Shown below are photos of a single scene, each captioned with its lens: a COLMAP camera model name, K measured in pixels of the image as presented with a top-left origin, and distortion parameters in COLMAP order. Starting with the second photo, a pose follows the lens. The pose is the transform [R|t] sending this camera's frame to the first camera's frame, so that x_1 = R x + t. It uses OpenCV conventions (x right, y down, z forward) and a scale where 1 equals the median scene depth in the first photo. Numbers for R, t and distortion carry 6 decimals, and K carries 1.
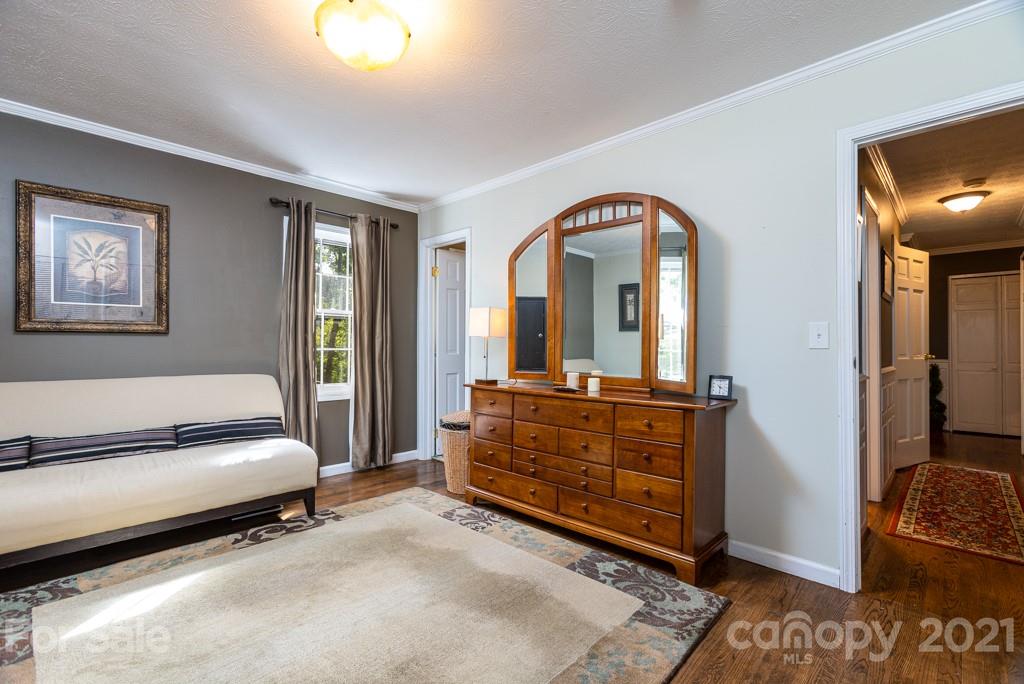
lens RADIAL K [[465.3, 0, 503.2], [0, 465.3, 340.1], [0, 0, 1]] dist [0.000655, 0.000490]
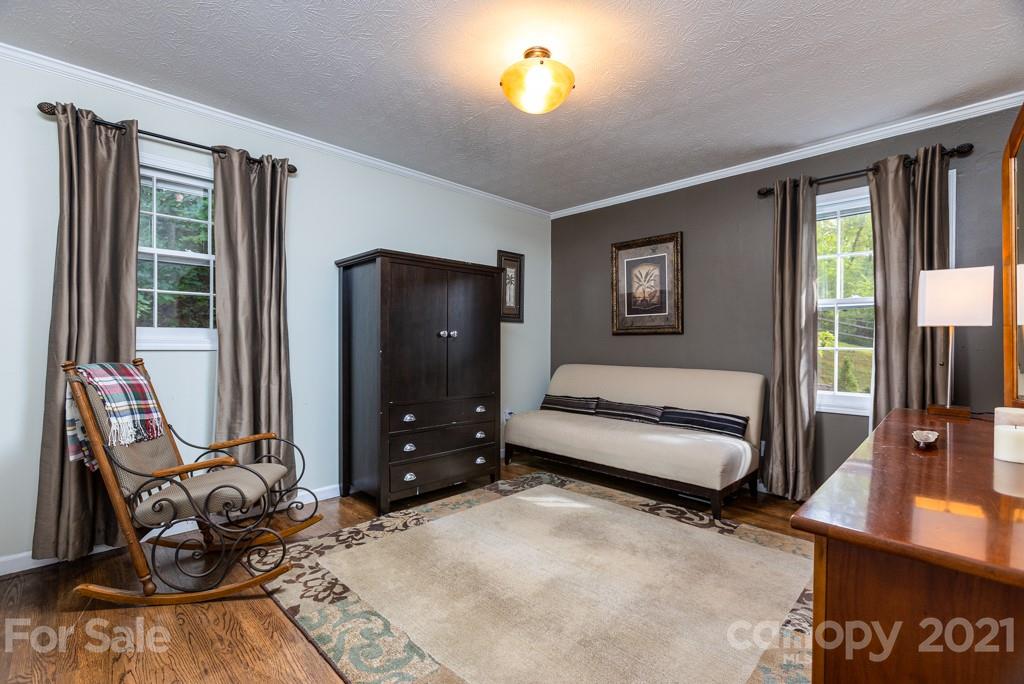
lens RADIAL K [[465.3, 0, 503.2], [0, 465.3, 340.1], [0, 0, 1]] dist [0.000655, 0.000490]
pose [[-0.030471, -0.009284, -0.999493, 0.593585], [0.014002, 0.999855, -0.009715, 0.009472], [0.999438, -0.014291, -0.030336, 0.614420]]
